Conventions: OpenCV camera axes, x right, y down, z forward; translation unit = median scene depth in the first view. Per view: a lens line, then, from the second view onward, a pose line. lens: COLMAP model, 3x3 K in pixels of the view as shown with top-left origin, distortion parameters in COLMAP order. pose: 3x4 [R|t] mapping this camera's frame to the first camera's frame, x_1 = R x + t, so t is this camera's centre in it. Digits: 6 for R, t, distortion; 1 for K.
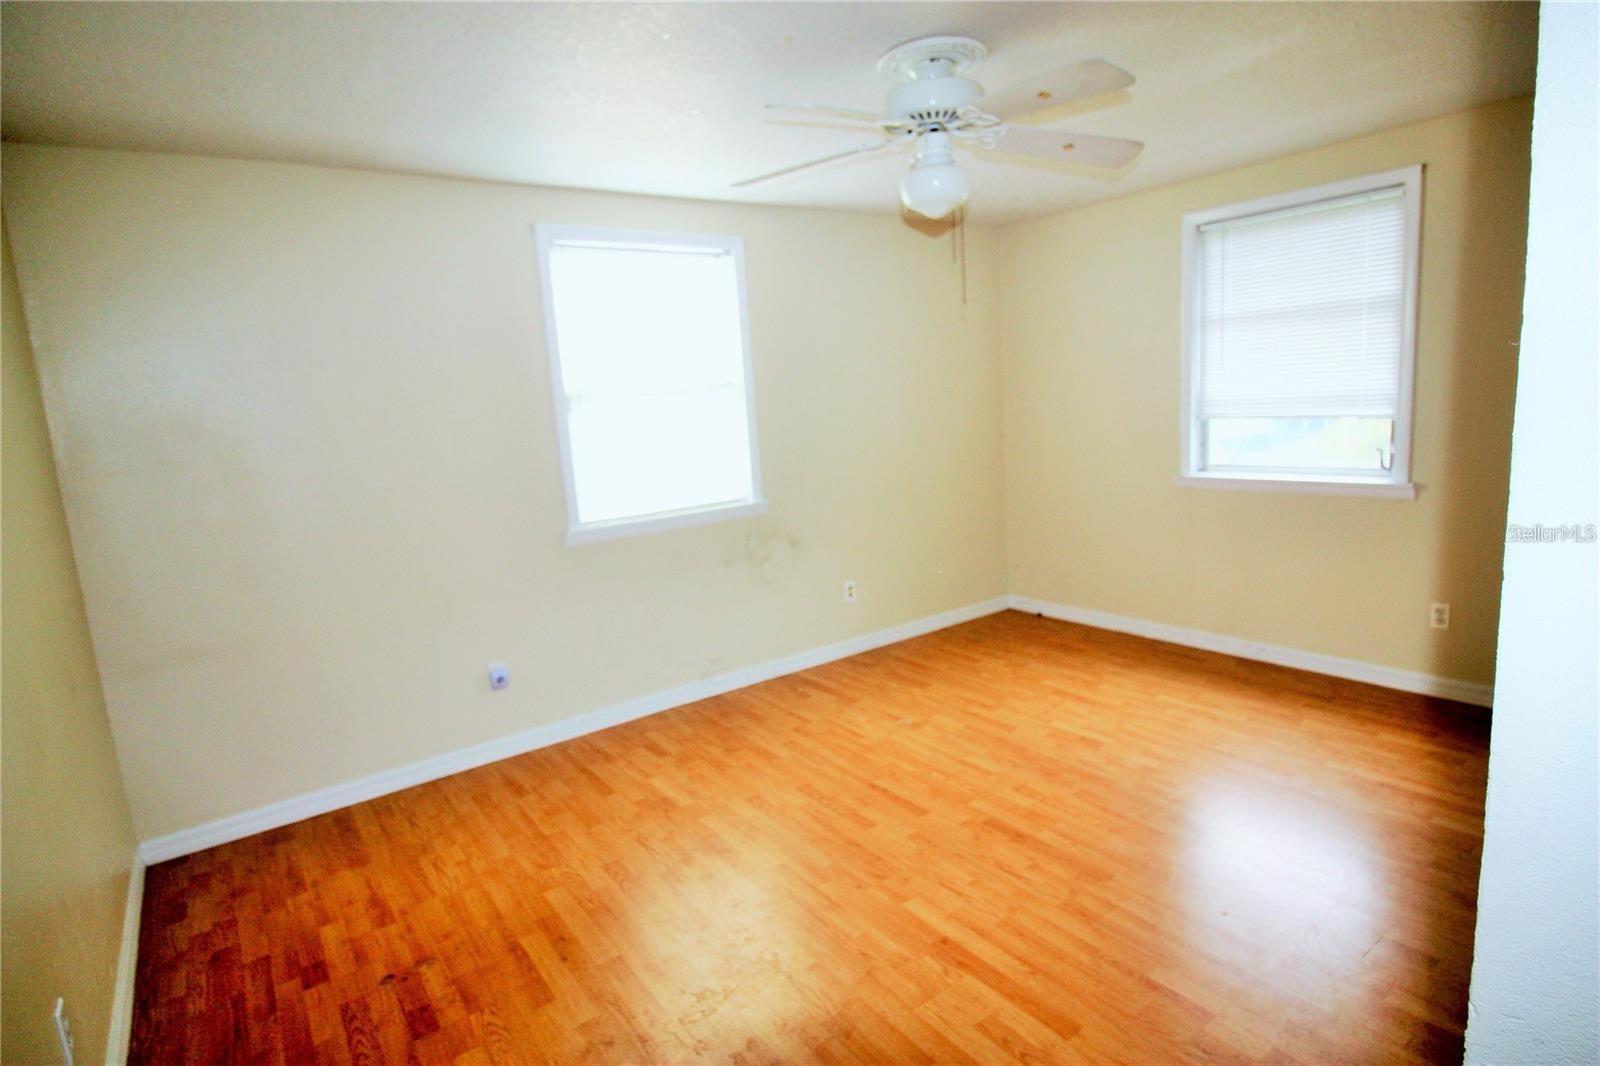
lens RADIAL K [[836.8, 0, 800.0], [0, 836.8, 533.0], [0, 0, 1]] dist [-0.000572, -0.000147]
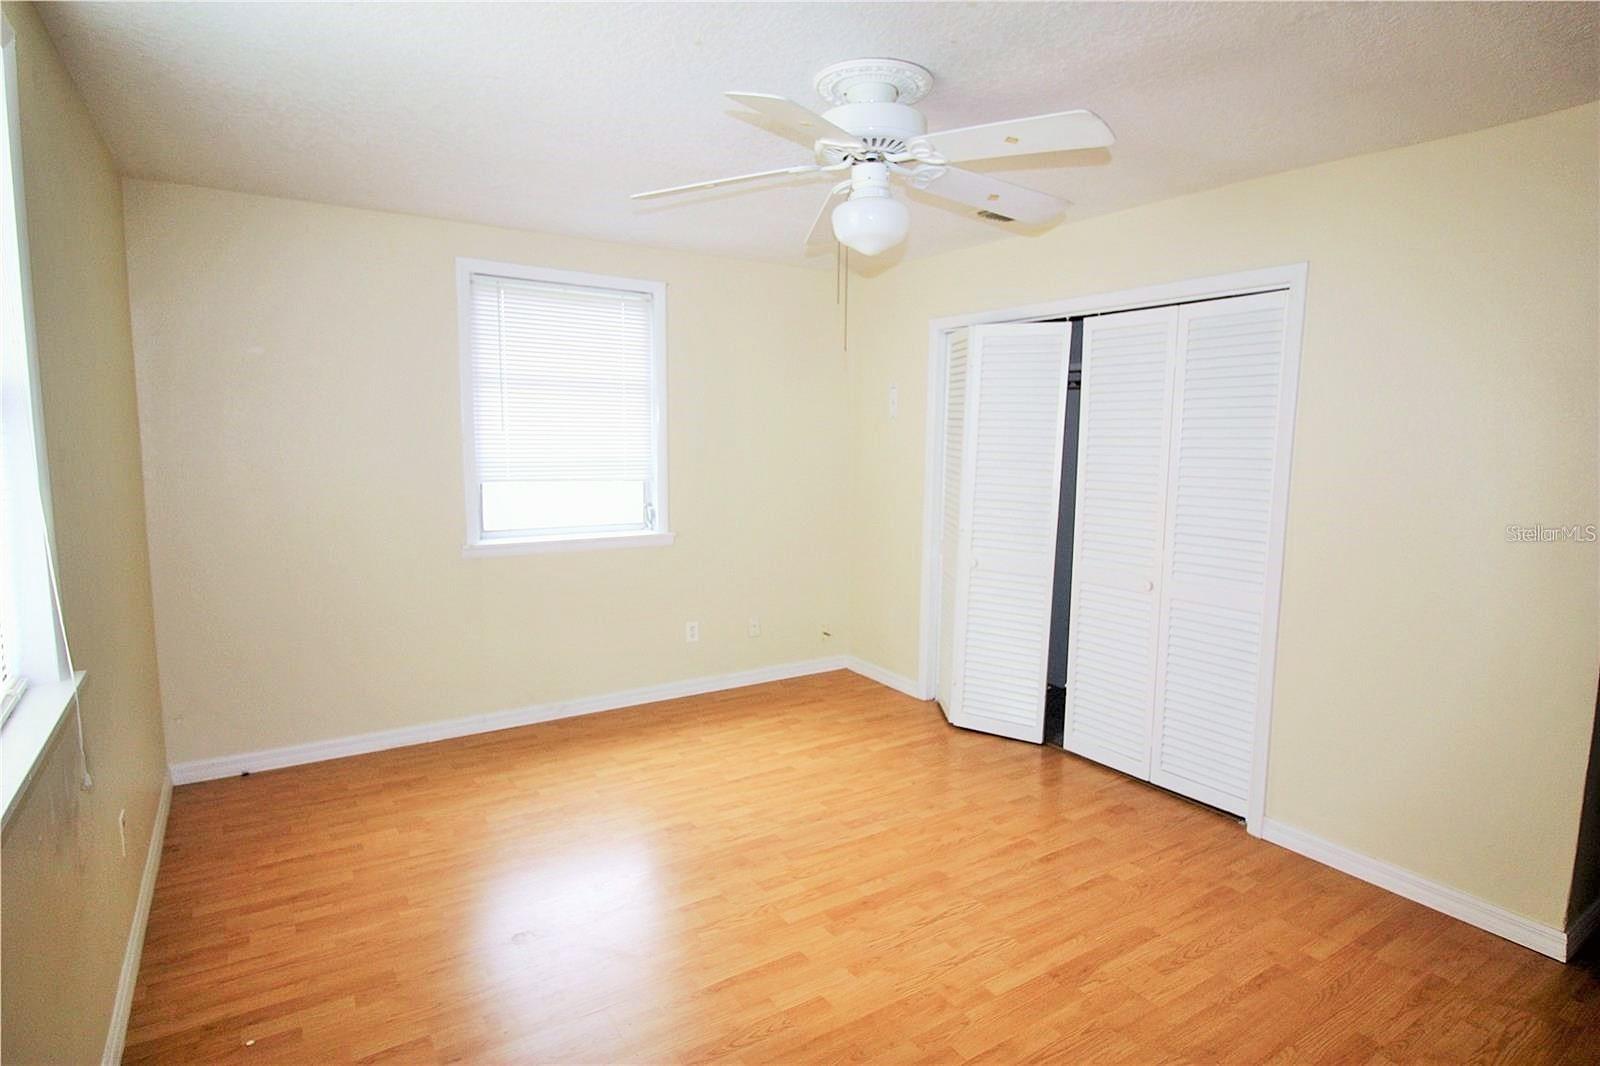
lens RADIAL K [[862.0, 0, 794.2], [0, 862.0, 538.4], [0, 0, 1]] dist [-0.002480, -0.000530]
pose [[0.042924, -0.063004, 0.997090, -0.564778], [0.144050, 0.987972, 0.056226, -0.098642], [-0.988639, 0.141218, 0.051483, 0.771309]]
